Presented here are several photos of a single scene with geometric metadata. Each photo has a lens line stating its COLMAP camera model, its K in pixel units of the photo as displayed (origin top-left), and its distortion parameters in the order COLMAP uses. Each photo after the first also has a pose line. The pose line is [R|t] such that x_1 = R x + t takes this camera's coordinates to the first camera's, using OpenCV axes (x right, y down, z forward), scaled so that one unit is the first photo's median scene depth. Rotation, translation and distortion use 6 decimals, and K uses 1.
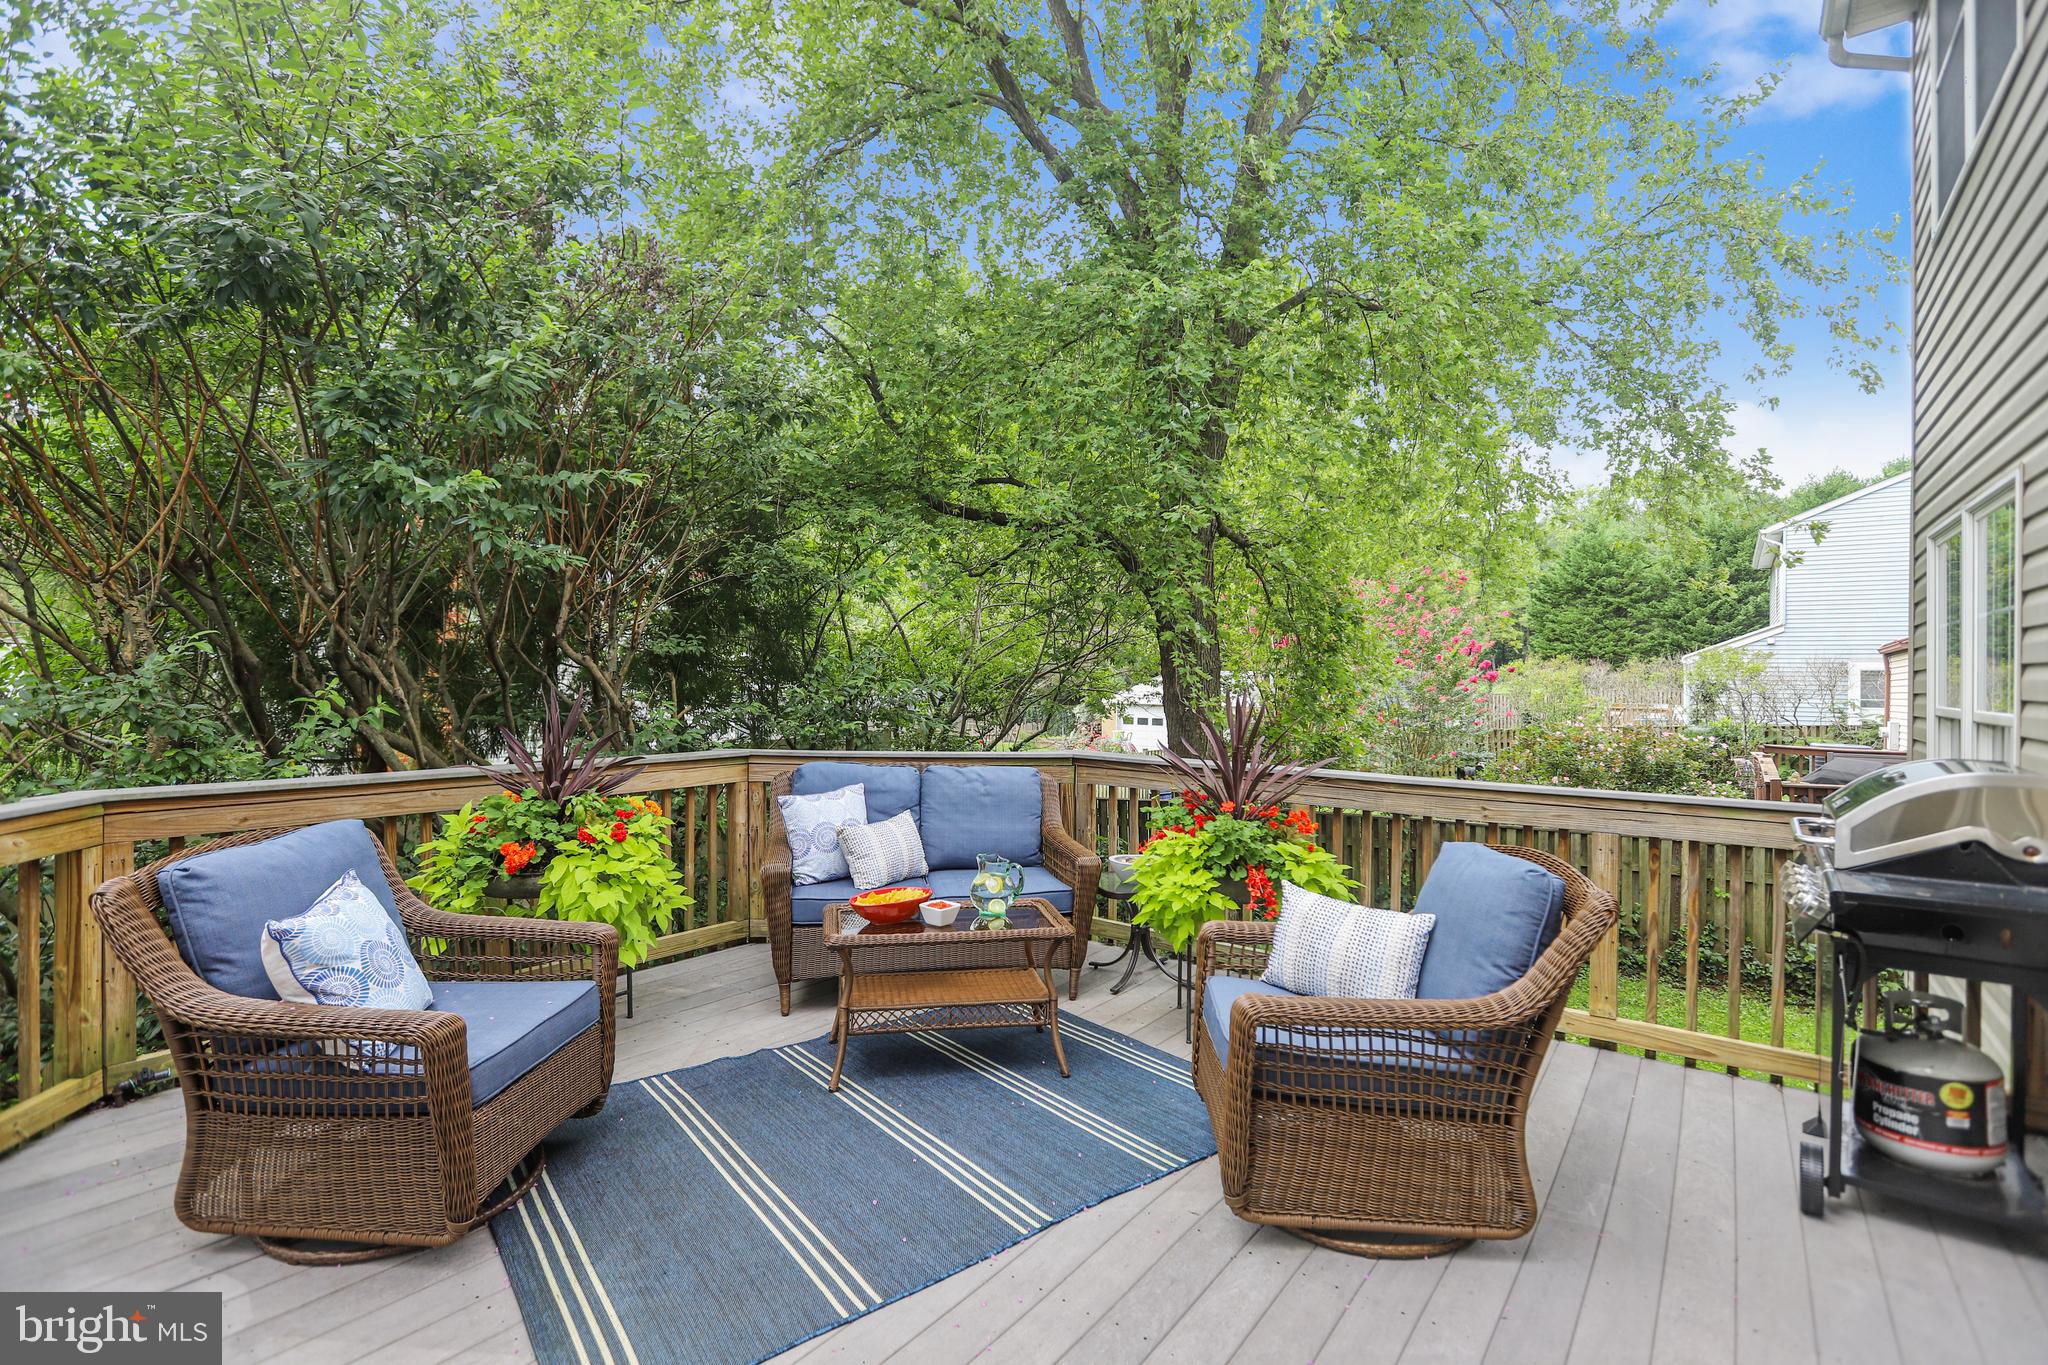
lens RADIAL K [[953.3, 0, 1034.9], [0, 953.3, 673.6], [0, 0, 1]] dist [-0.040440, 0.004822]
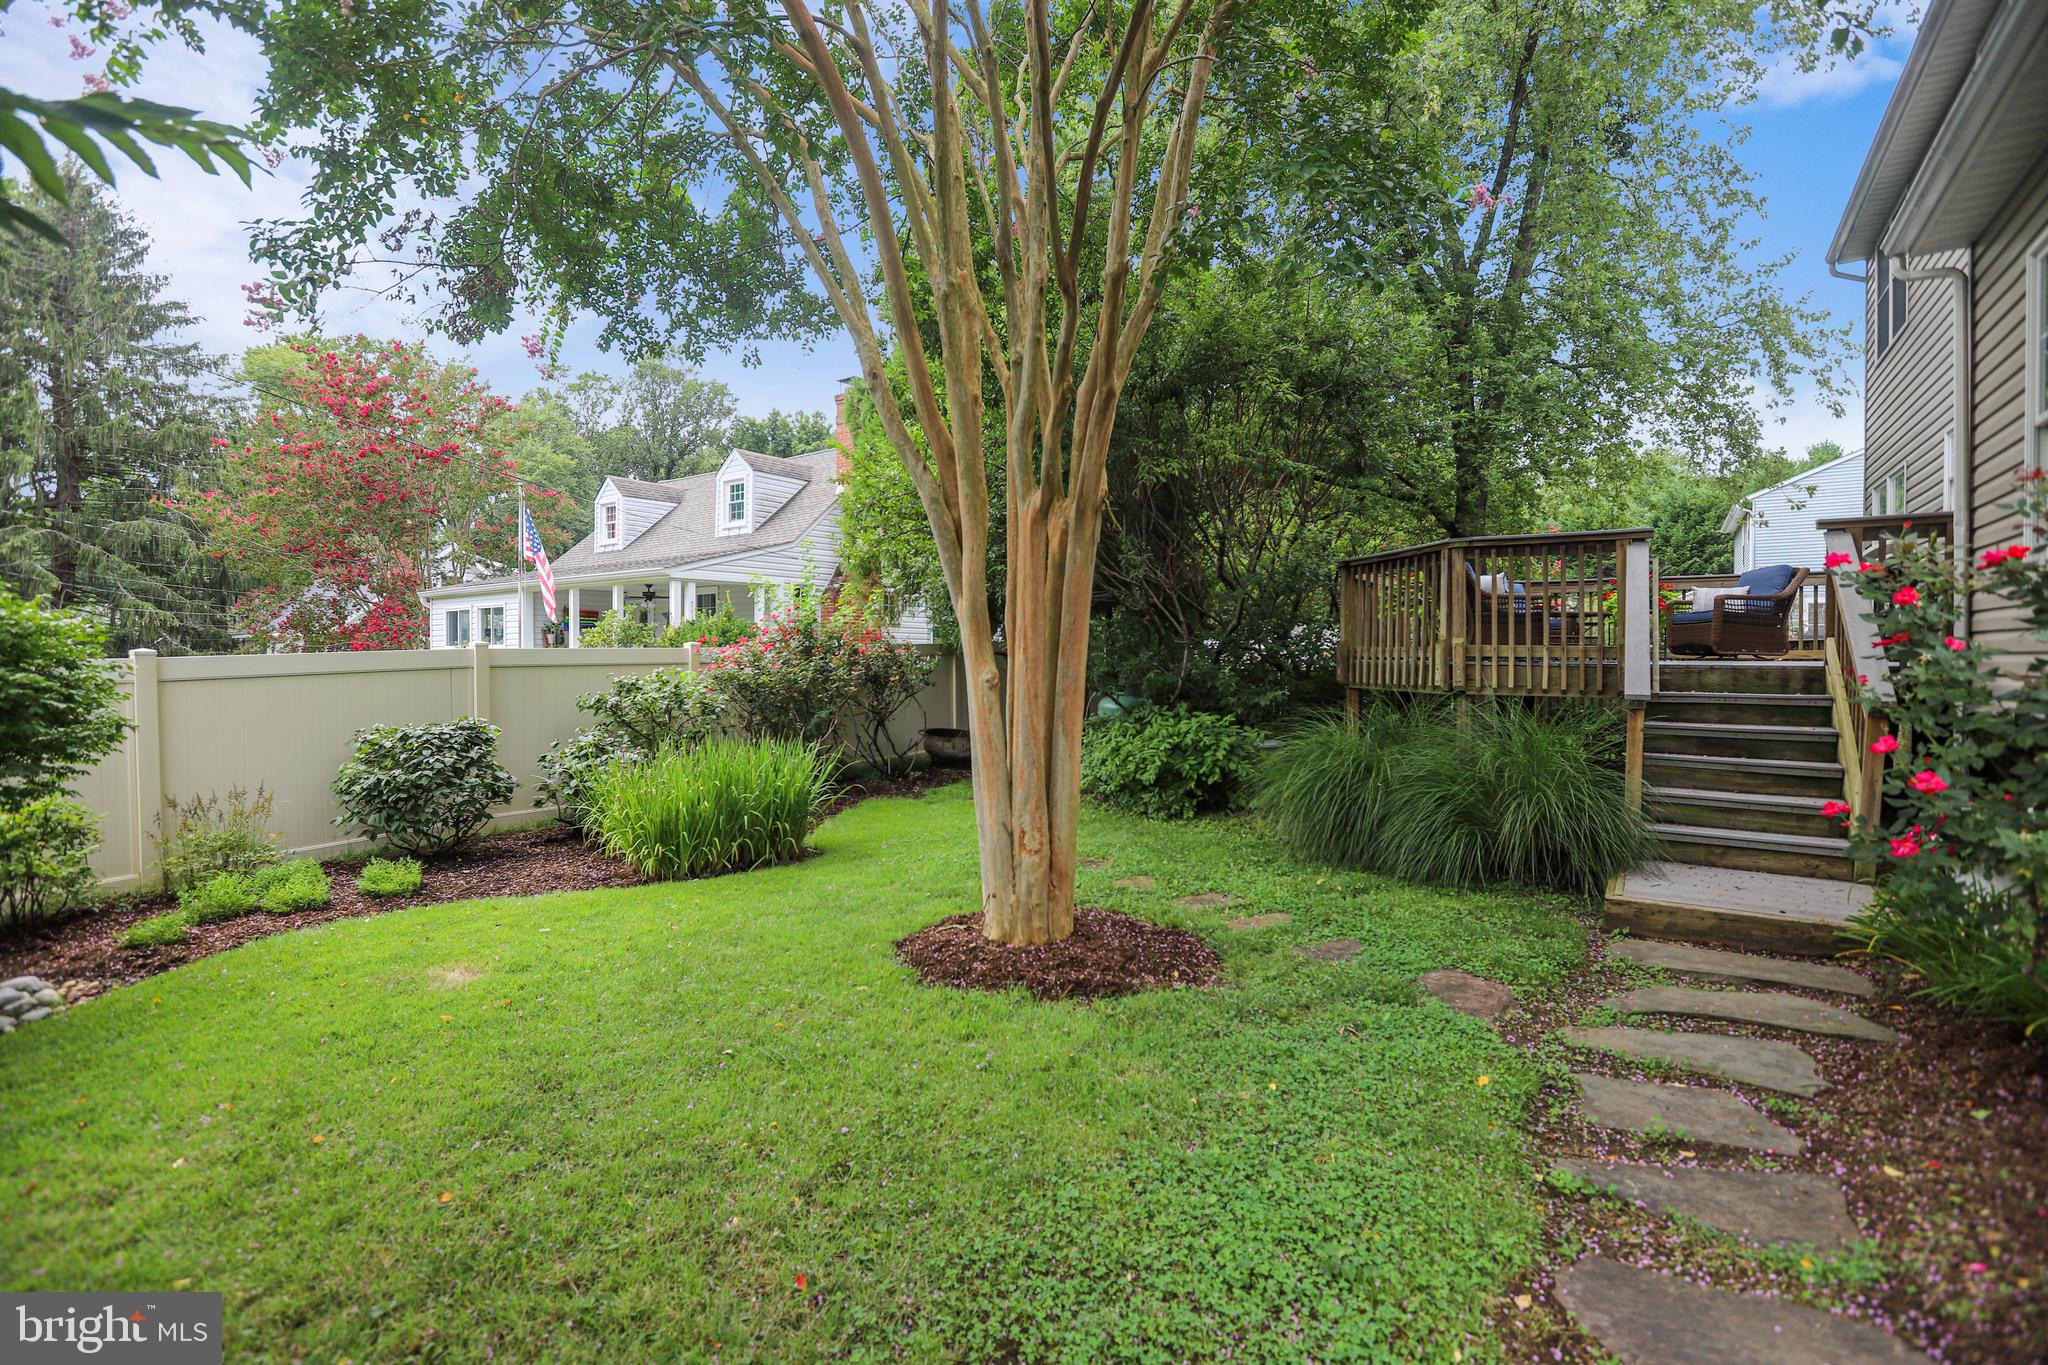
lens RADIAL K [[953.3, 0, 1018.4], [0, 953.3, 671.5], [0, 0, 1]] dist [-0.040440, 0.004822]
pose [[0.999200, -0.013387, 0.037678, -0.752641], [0.012851, 0.999813, 0.014420, 0.147432], [-0.037864, -0.013924, 0.999186, -0.737665]]
